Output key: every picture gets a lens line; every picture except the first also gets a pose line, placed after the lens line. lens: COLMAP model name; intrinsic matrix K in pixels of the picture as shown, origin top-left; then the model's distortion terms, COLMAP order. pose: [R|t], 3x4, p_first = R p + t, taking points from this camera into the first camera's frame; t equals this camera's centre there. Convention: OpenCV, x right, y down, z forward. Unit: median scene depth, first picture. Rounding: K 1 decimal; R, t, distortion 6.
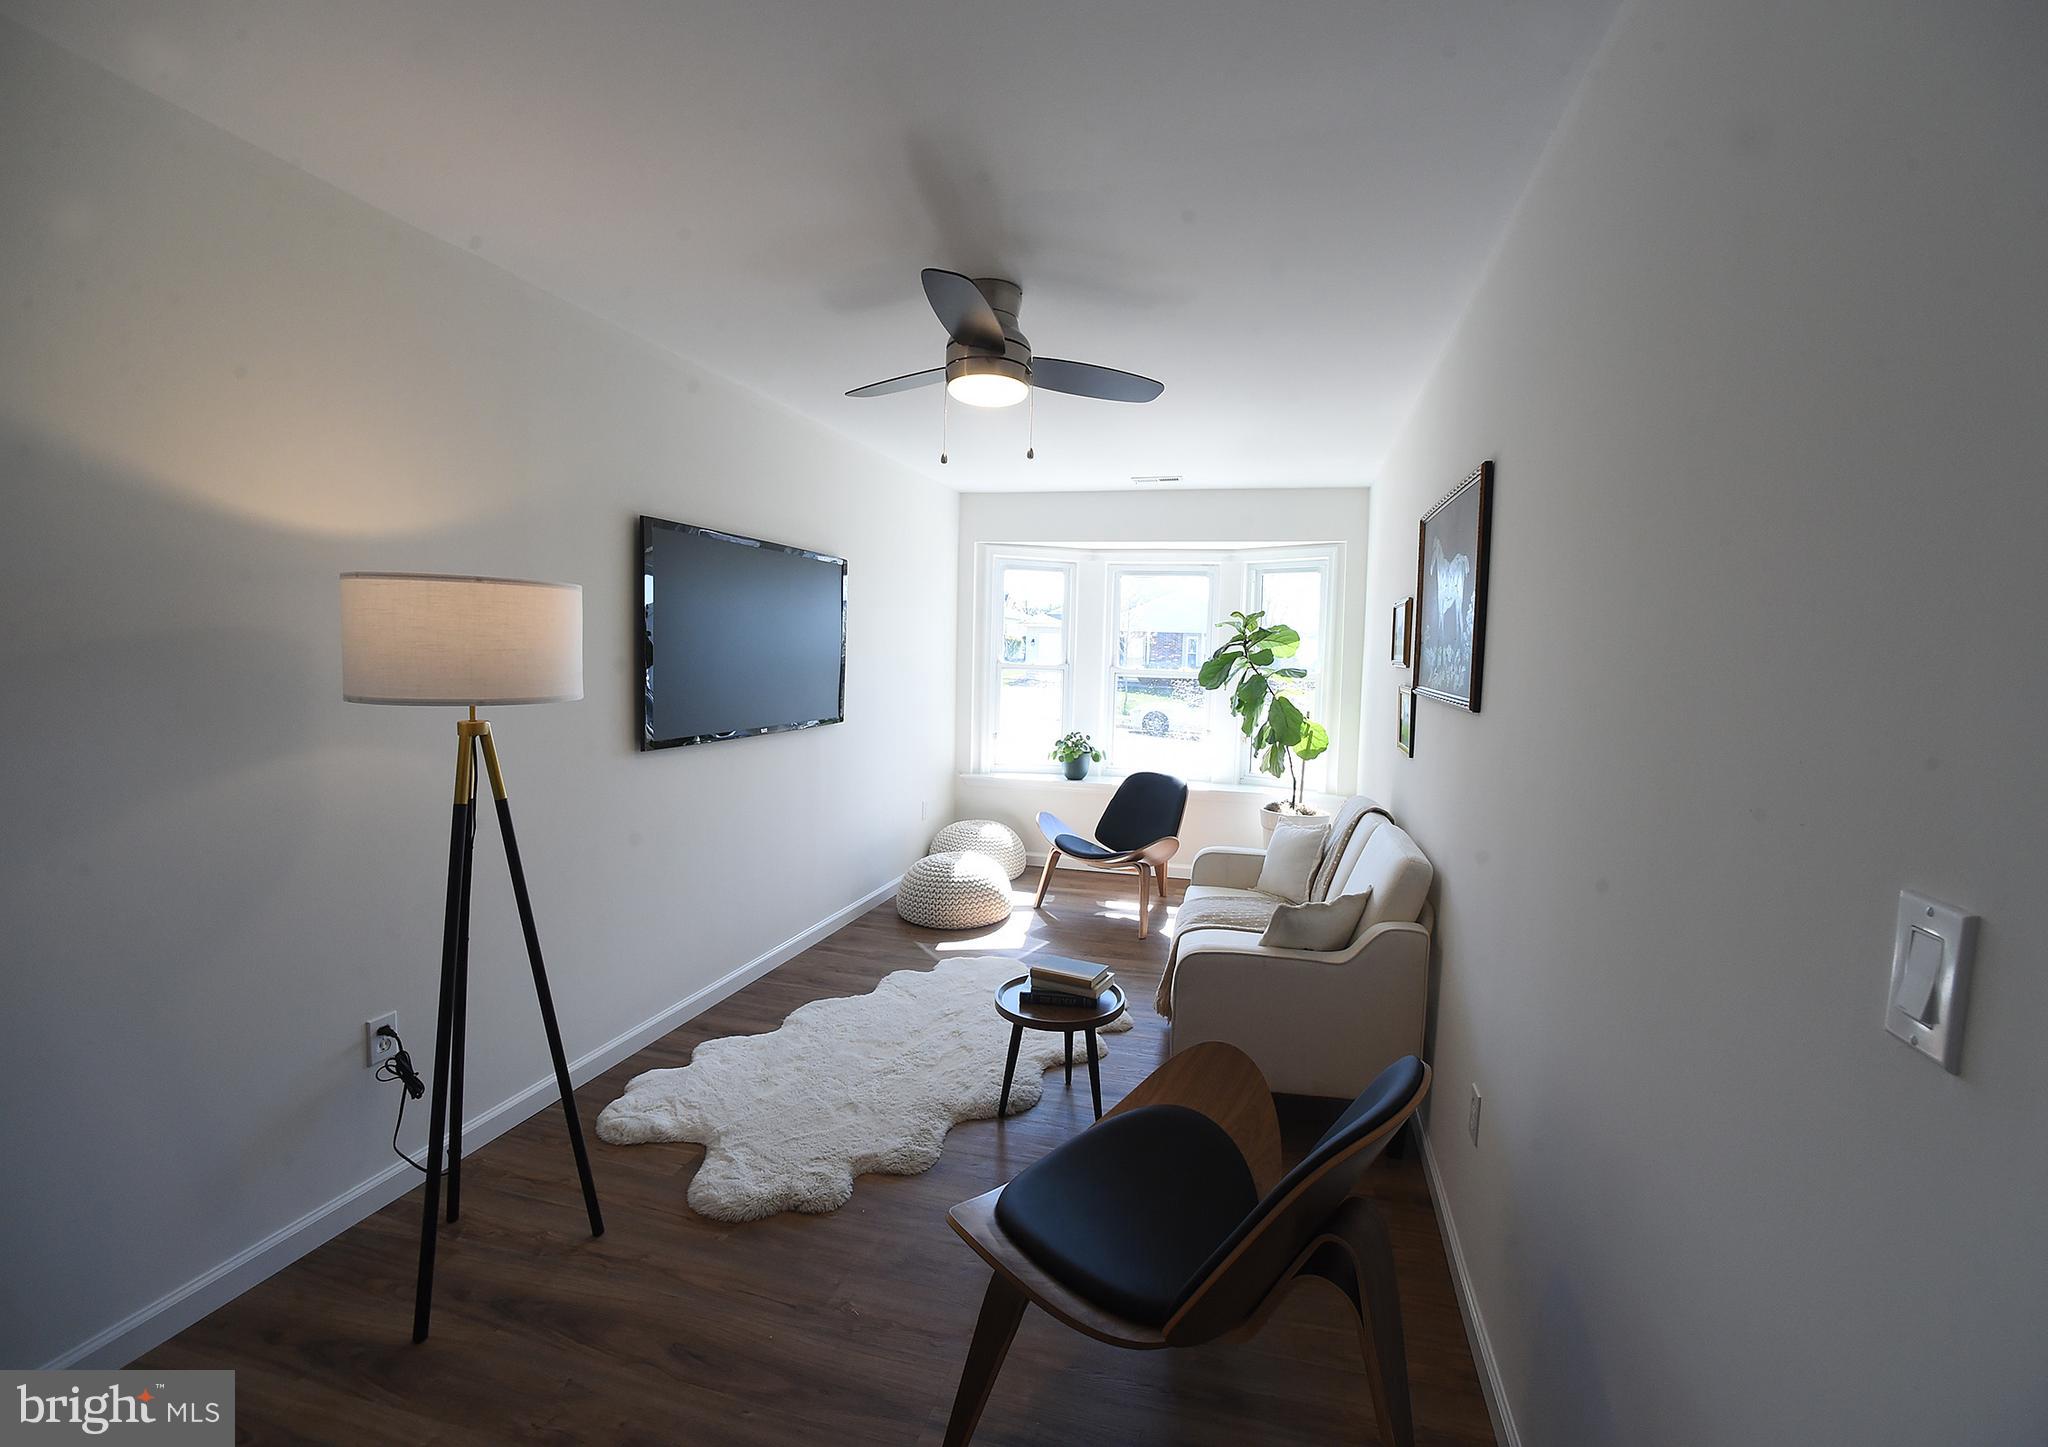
lens RADIAL K [[906.3, 0, 1118.9], [0, 906.3, 714.2], [0, 0, 1]] dist [-0.083150, 0.043118]
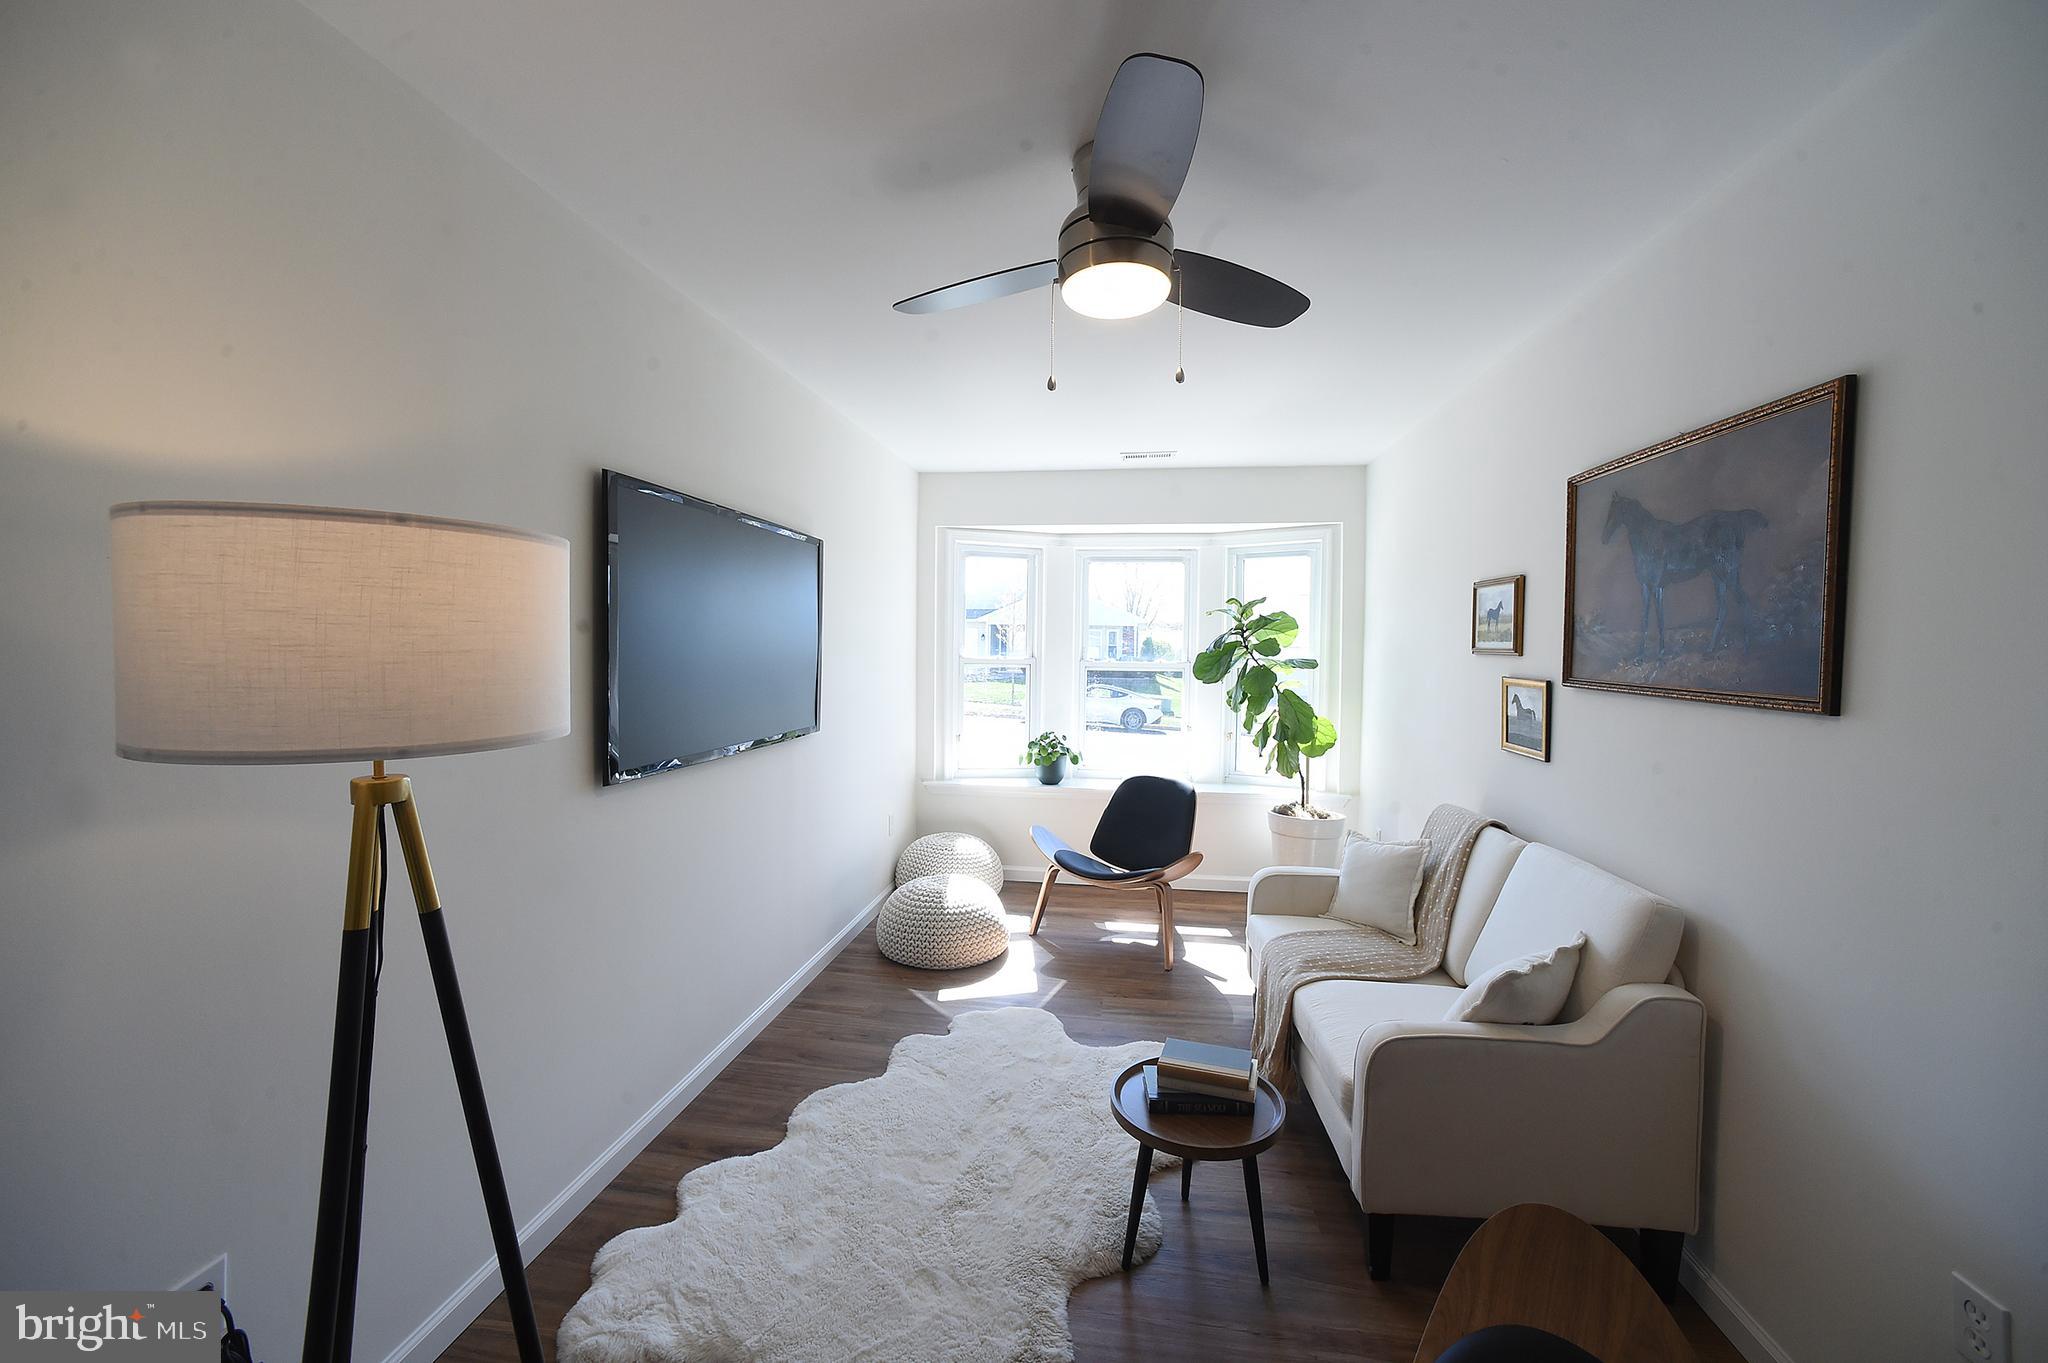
lens RADIAL K [[816.6, 0, 1019.2], [0, 816.6, 672.0], [0, 0, 1]] dist [-0.067557, 0.030079]
pose [[0.997007, -0.018529, 0.075064, -0.177456], [0.021146, 0.999191, -0.034221, -0.017003], [-0.074369, 0.035706, 0.996591, 0.224416]]
